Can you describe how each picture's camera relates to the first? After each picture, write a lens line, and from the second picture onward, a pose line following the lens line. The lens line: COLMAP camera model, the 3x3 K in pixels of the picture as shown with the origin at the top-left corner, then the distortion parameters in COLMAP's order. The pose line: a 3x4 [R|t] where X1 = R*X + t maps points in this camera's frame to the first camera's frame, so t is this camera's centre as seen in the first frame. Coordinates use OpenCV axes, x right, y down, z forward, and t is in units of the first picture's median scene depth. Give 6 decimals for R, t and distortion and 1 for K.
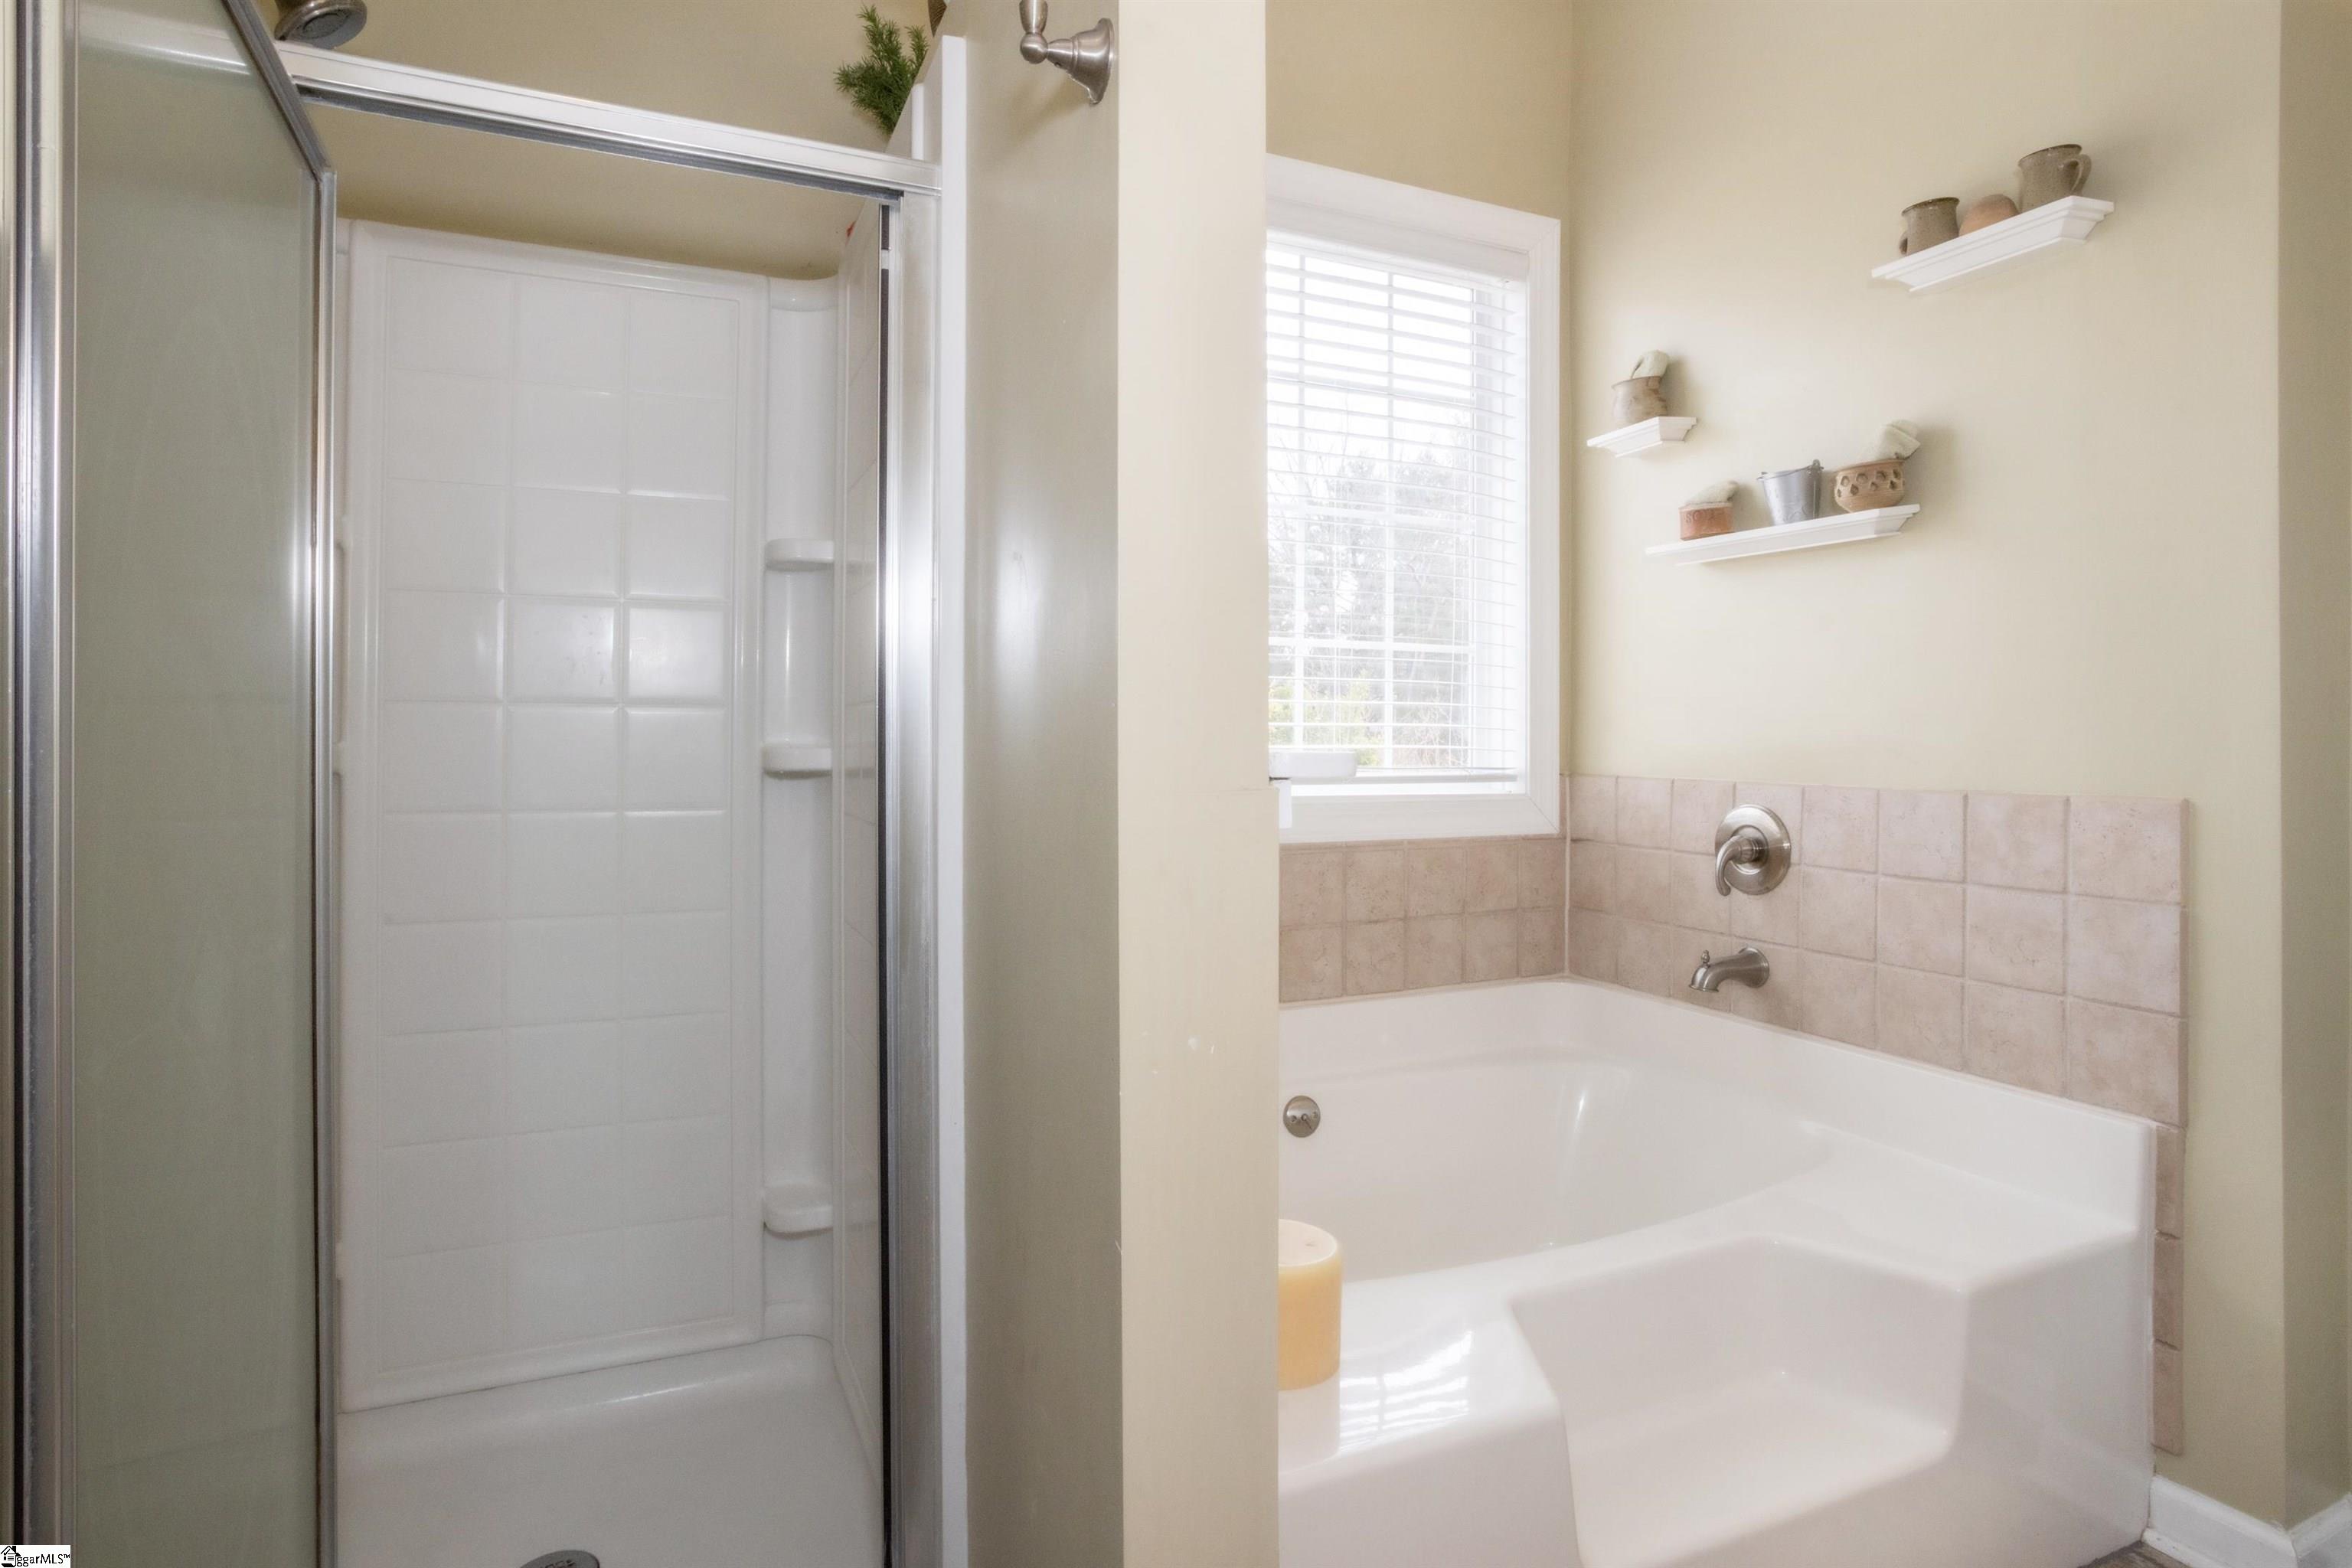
lens RADIAL K [[1184.9, 0, 1166.1], [0, 1184.9, 736.5], [0, 0, 1]] dist [-0.050009, 0.036925]
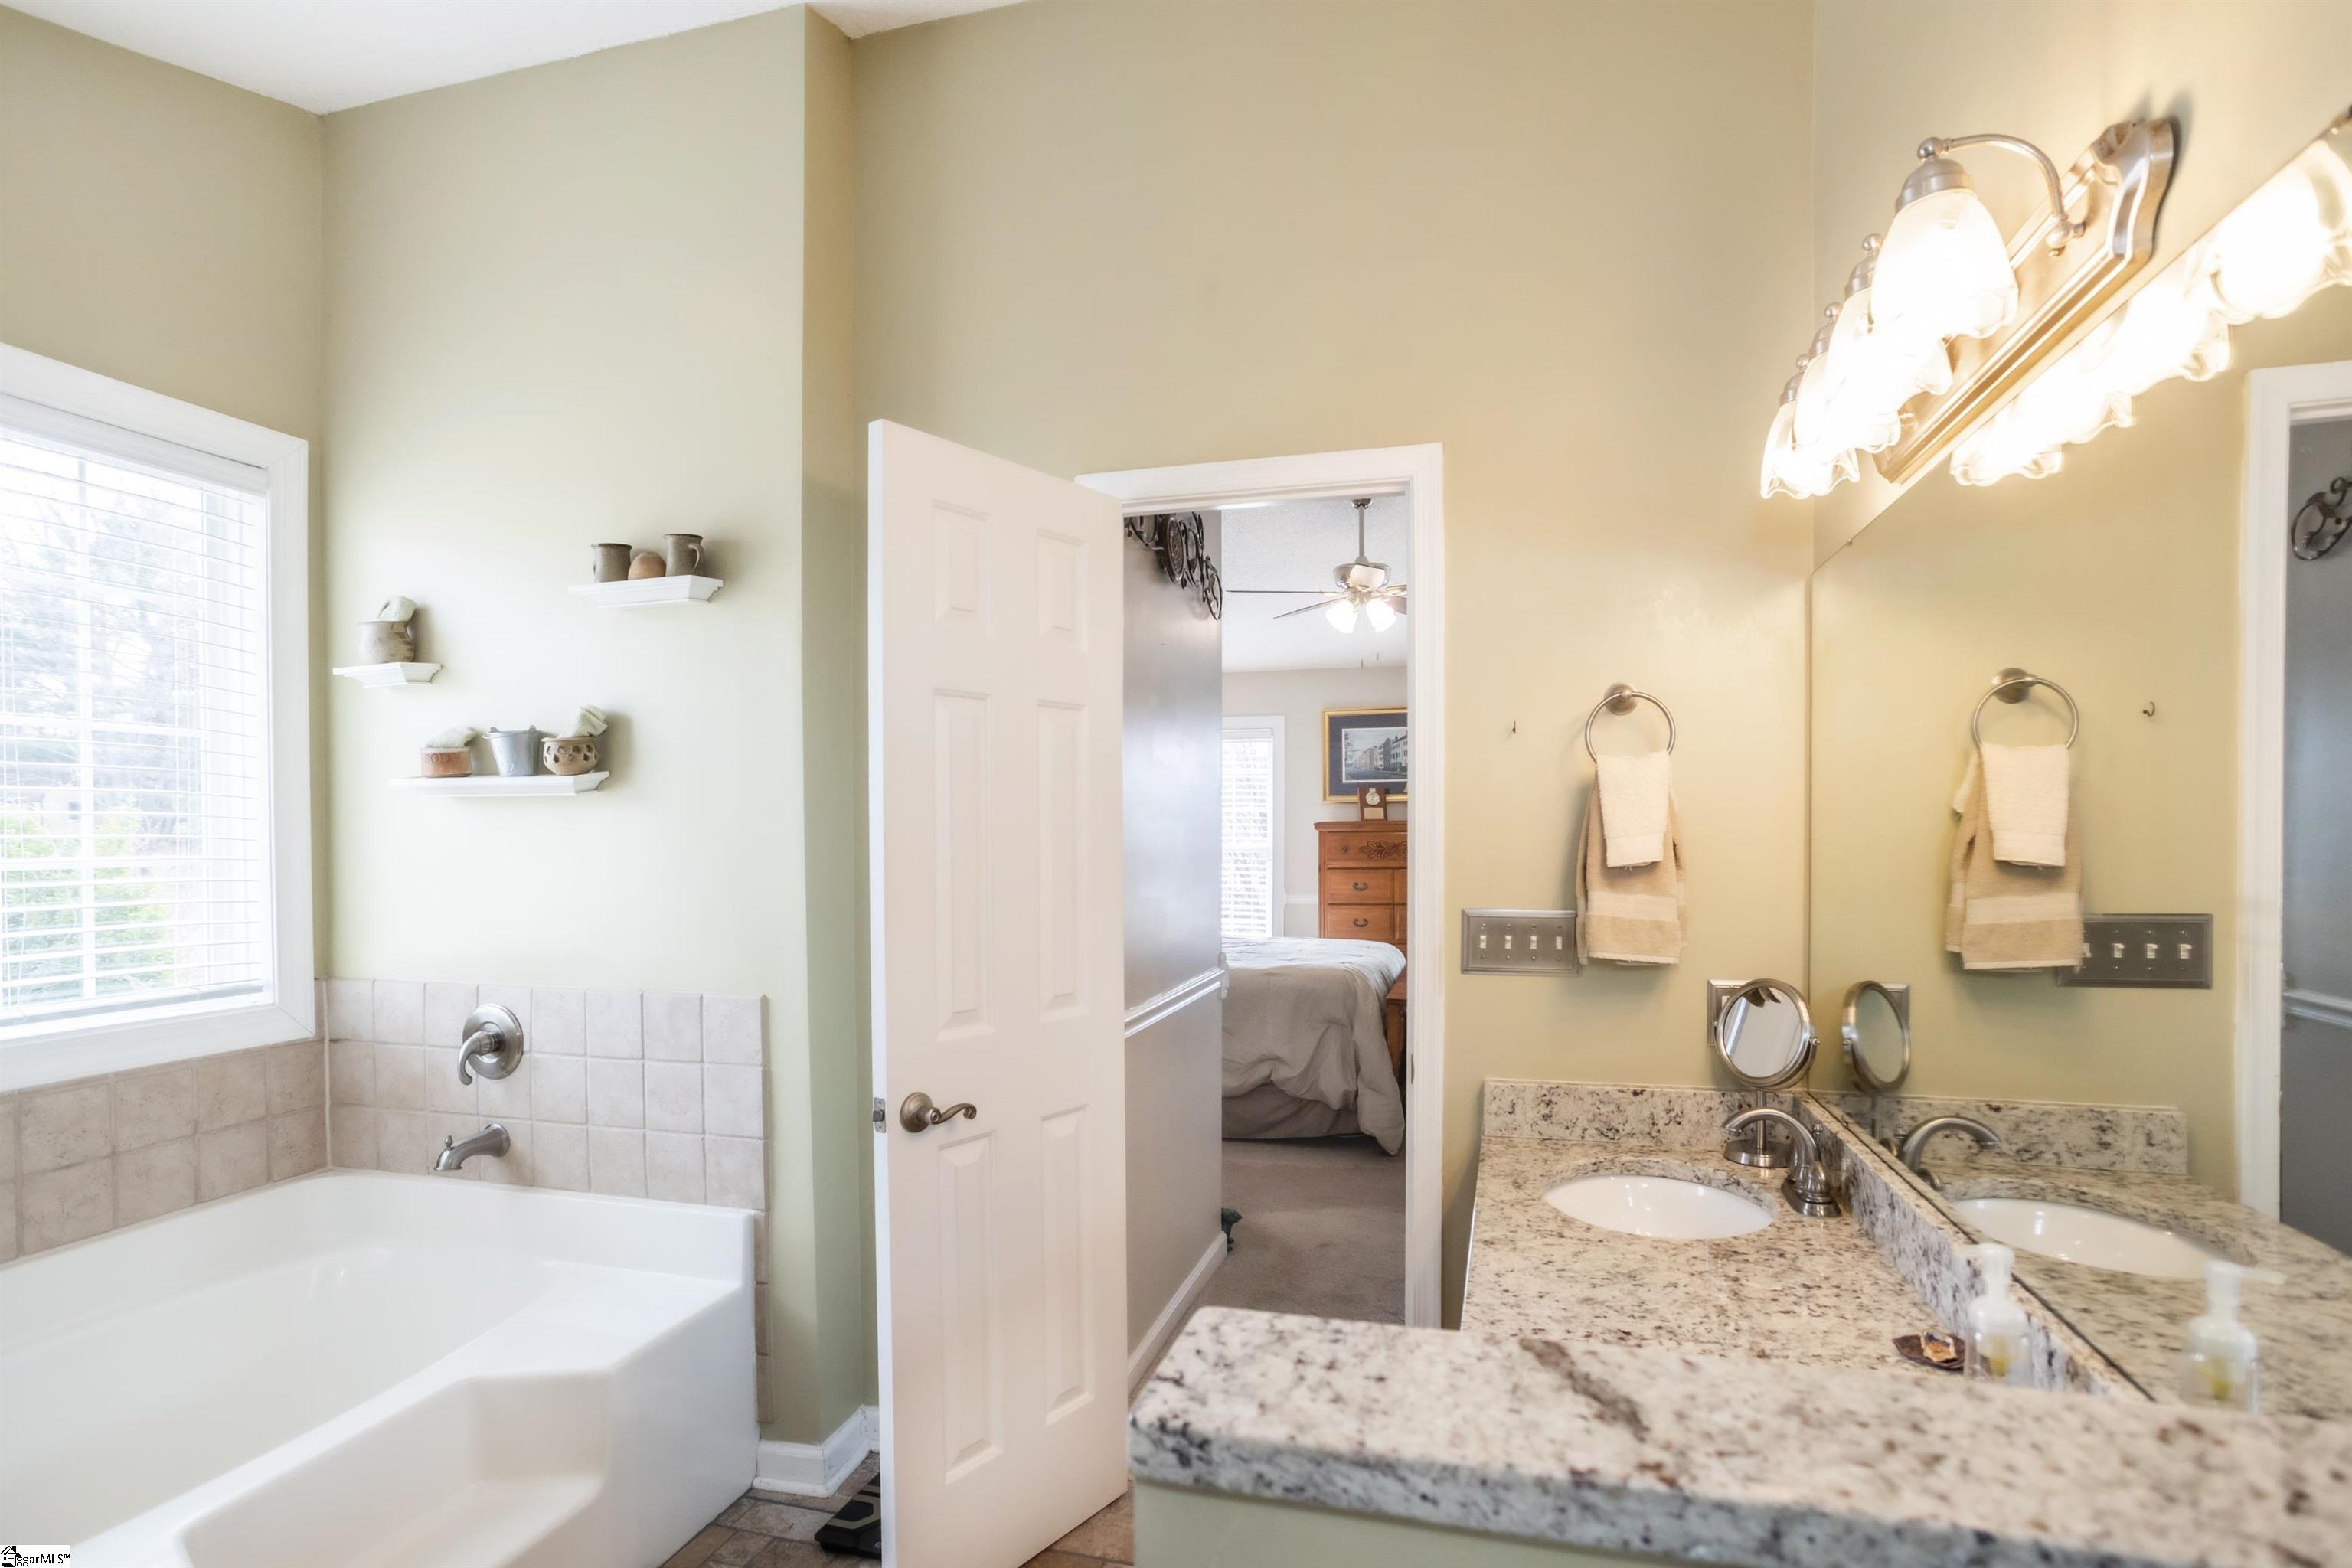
lens RADIAL K [[1191.4, 0, 1139.5], [0, 1191.4, 852.5], [0, 0, 1]] dist [-0.019211, 0.019873]
pose [[0.664887, -0.019057, 0.746701, 0.044119], [-0.001258, 0.999645, 0.026632, -0.126101], [-0.746943, -0.018646, 0.664627, -0.276186]]
